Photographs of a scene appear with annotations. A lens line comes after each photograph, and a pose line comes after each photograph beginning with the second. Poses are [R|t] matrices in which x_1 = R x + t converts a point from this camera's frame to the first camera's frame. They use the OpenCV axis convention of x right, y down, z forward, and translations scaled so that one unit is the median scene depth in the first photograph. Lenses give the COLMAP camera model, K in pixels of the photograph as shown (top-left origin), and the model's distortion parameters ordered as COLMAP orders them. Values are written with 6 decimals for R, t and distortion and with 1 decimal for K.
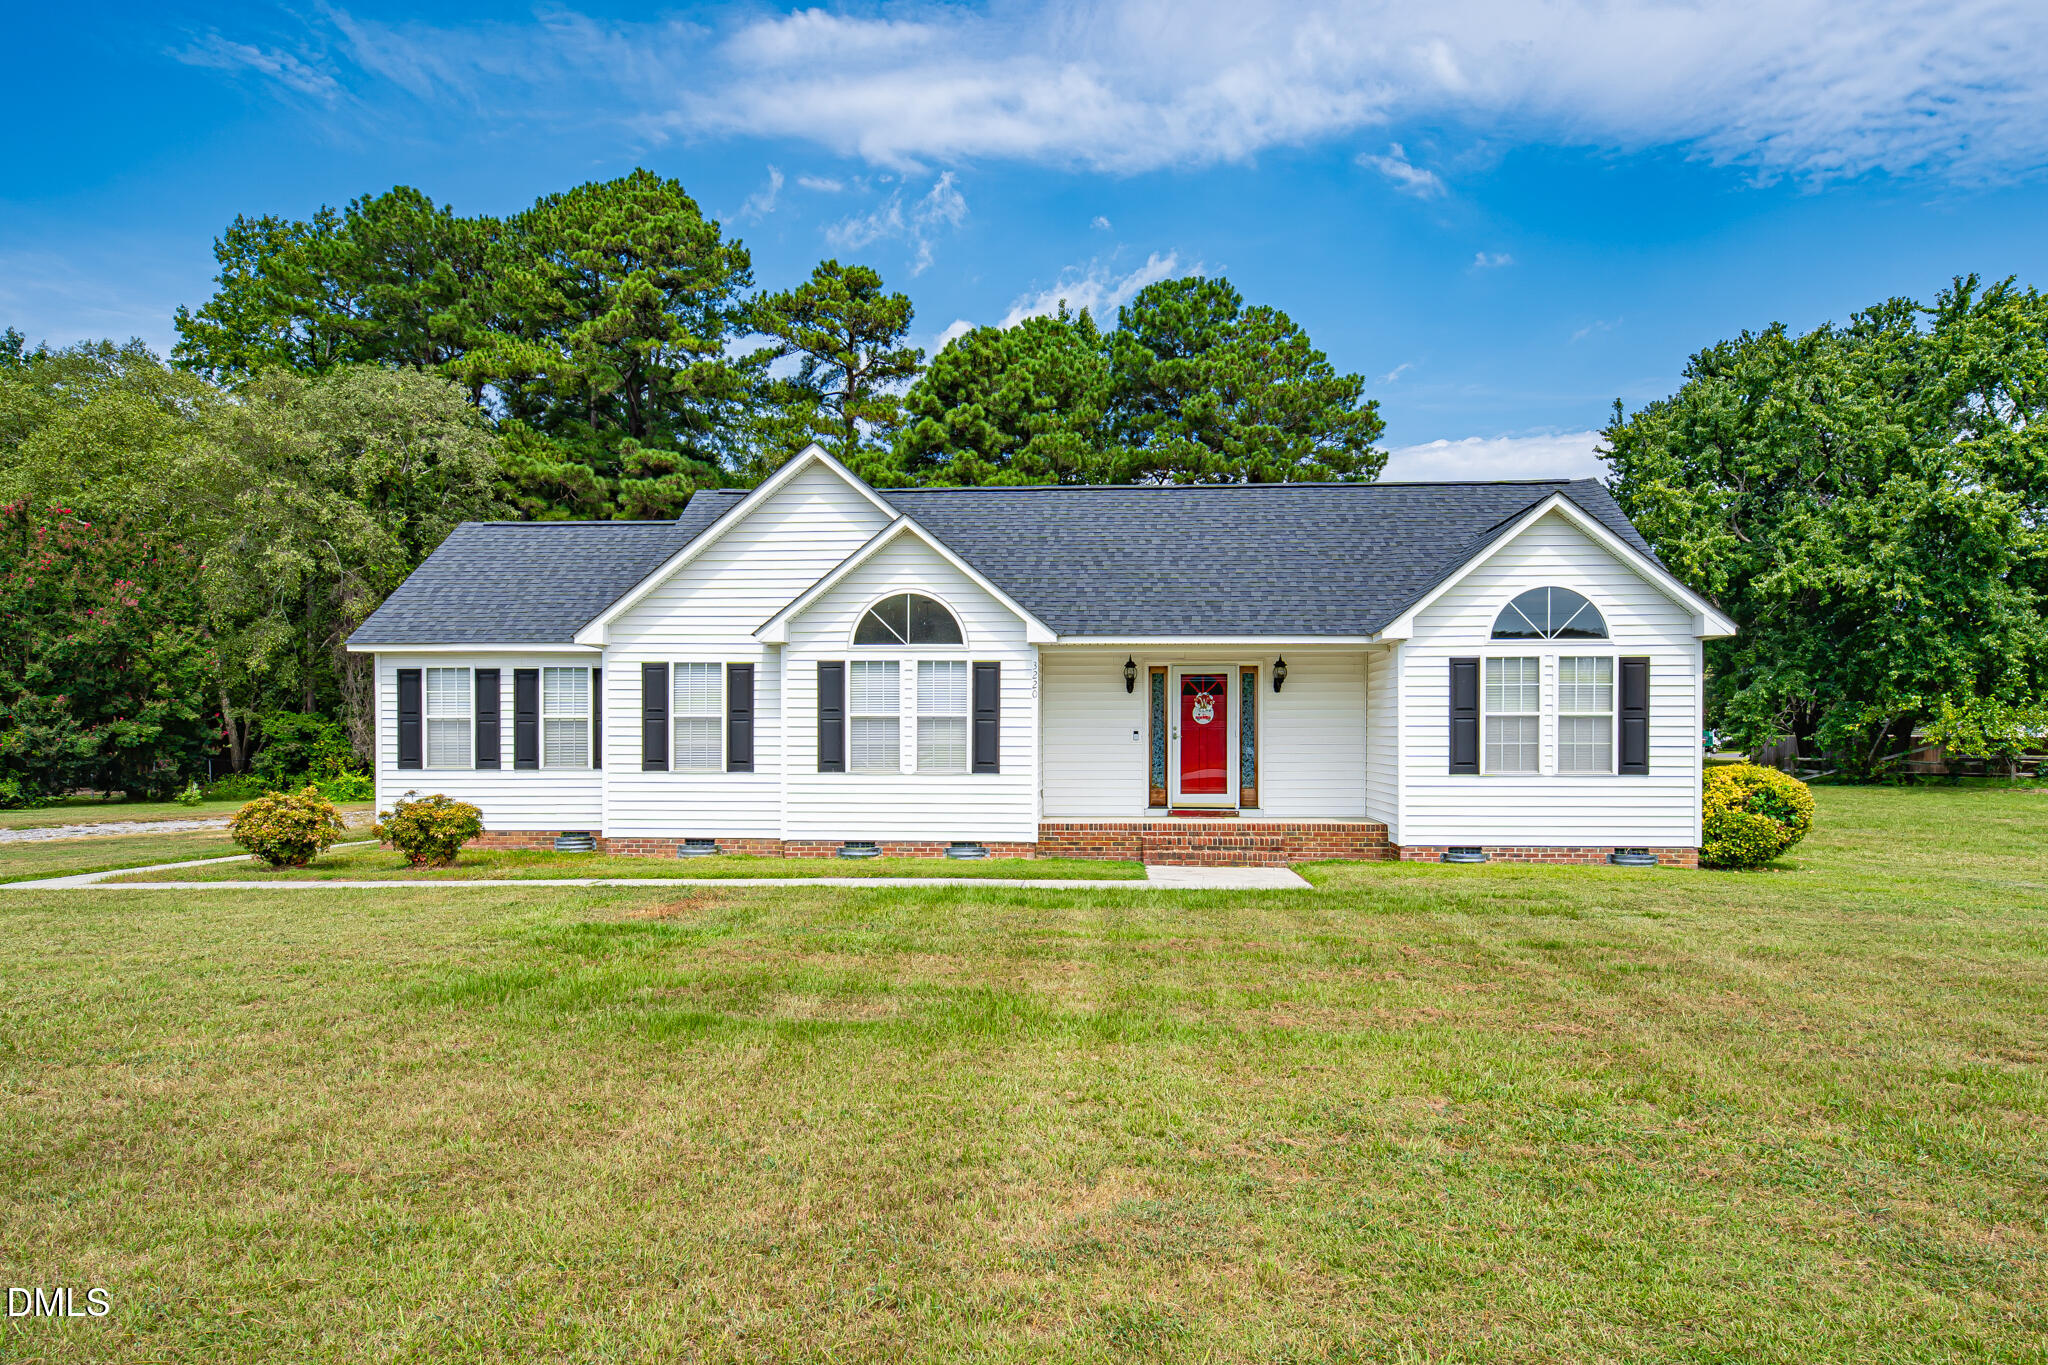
lens RADIAL K [[1271.9, 0, 1034.3], [0, 1271.9, 733.4], [0, 0, 1]] dist [0.019396, -0.001073]
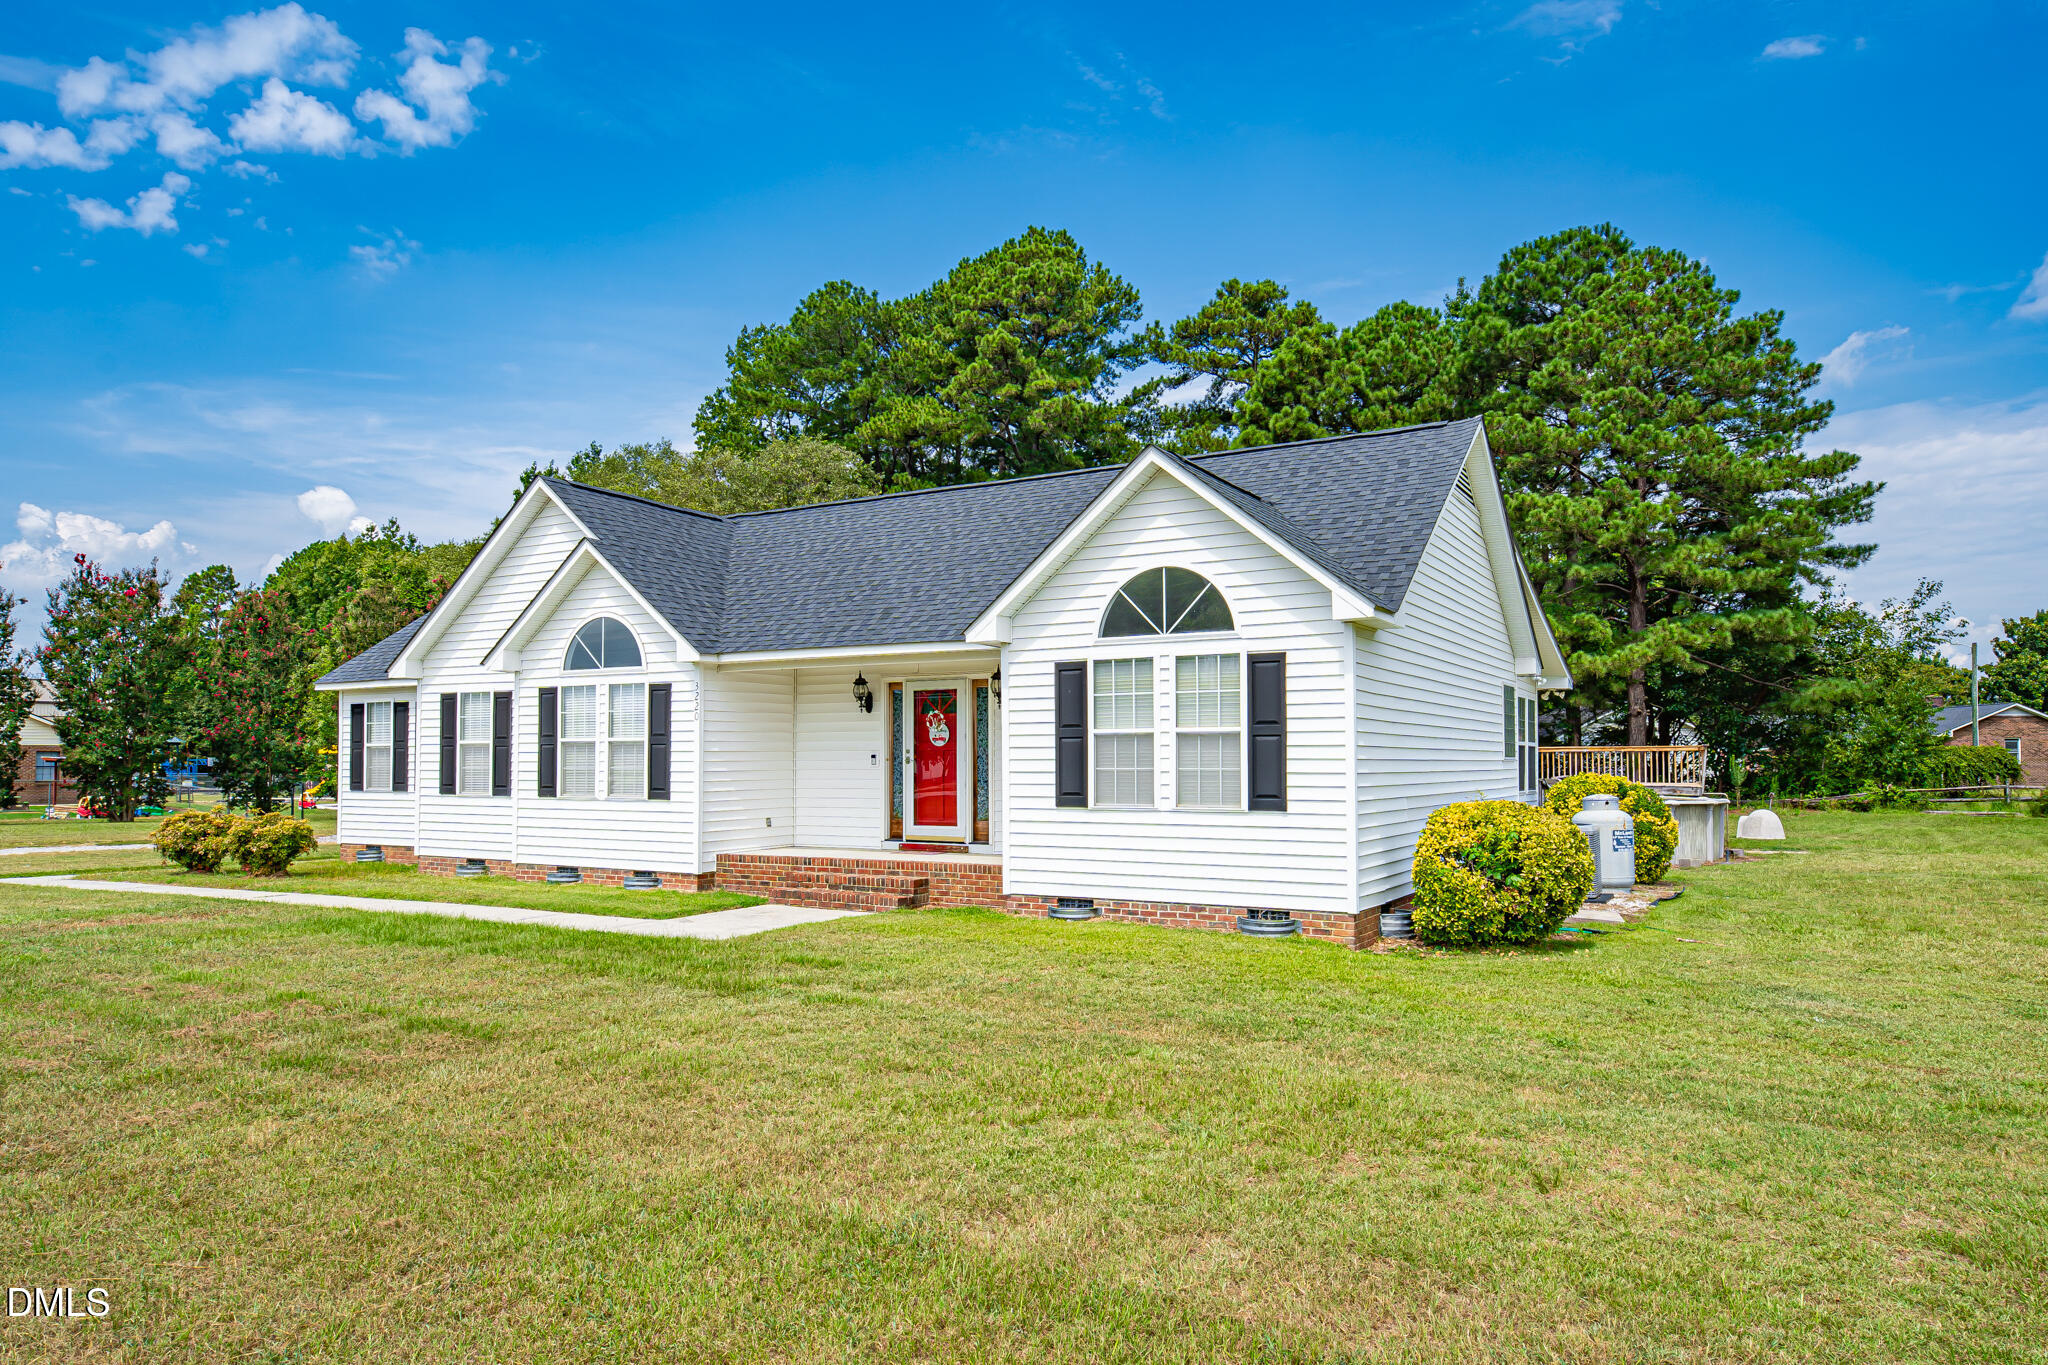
lens RADIAL K [[1271.9, 0, 1051.8], [0, 1271.9, 705.3], [0, 0, 1]] dist [0.019396, -0.001073]
pose [[0.898795, -0.021703, -0.437832, 0.592839], [0.004354, 0.999166, -0.040590, 0.000394], [0.438348, 0.034576, 0.898140, 0.241232]]
